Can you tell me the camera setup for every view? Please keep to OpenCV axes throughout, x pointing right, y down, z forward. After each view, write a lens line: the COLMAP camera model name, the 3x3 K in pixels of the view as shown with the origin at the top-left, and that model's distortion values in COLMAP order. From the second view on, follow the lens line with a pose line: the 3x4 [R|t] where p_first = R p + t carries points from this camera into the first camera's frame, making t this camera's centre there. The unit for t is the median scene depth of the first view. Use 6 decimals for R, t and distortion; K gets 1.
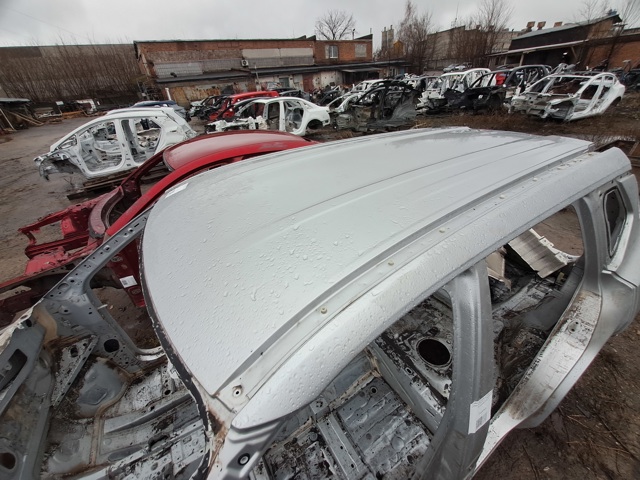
lens RADIAL K [[255.9, 0, 320.0], [0, 255.9, 240.0], [0, 0, 1]] dist [-0.008263, -0.000727]
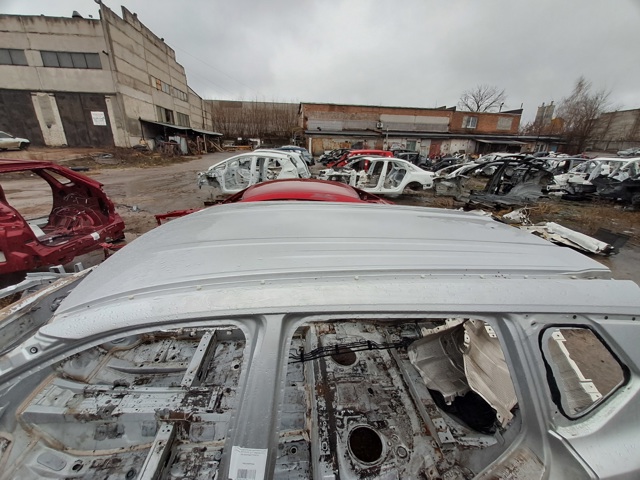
lens RADIAL K [[258.3, 0, 318.8], [0, 258.3, 238.3], [0, 0, 1]] dist [-0.009877, -0.000058]
pose [[0.885515, 0.252264, -0.390163, 0.051615], [-0.321466, 0.938964, -0.122502, -0.007810], [0.335446, 0.233901, 0.912560, -0.003821]]
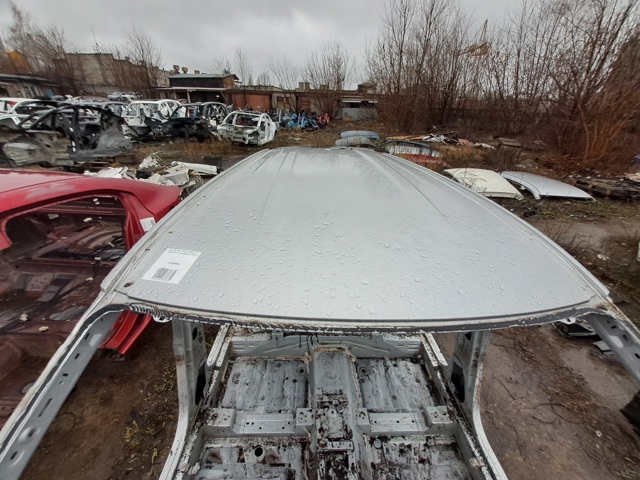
lens RADIAL K [[257.8, 0, 322.3], [0, 257.8, 236.2], [0, 0, 1]] dist [-0.003979, 0.000473]
pose [[0.493782, -0.304978, 0.814351, -0.068946], [0.393165, 0.913596, 0.103750, -0.015995], [-0.775629, 0.268945, 0.571024, 0.036180]]
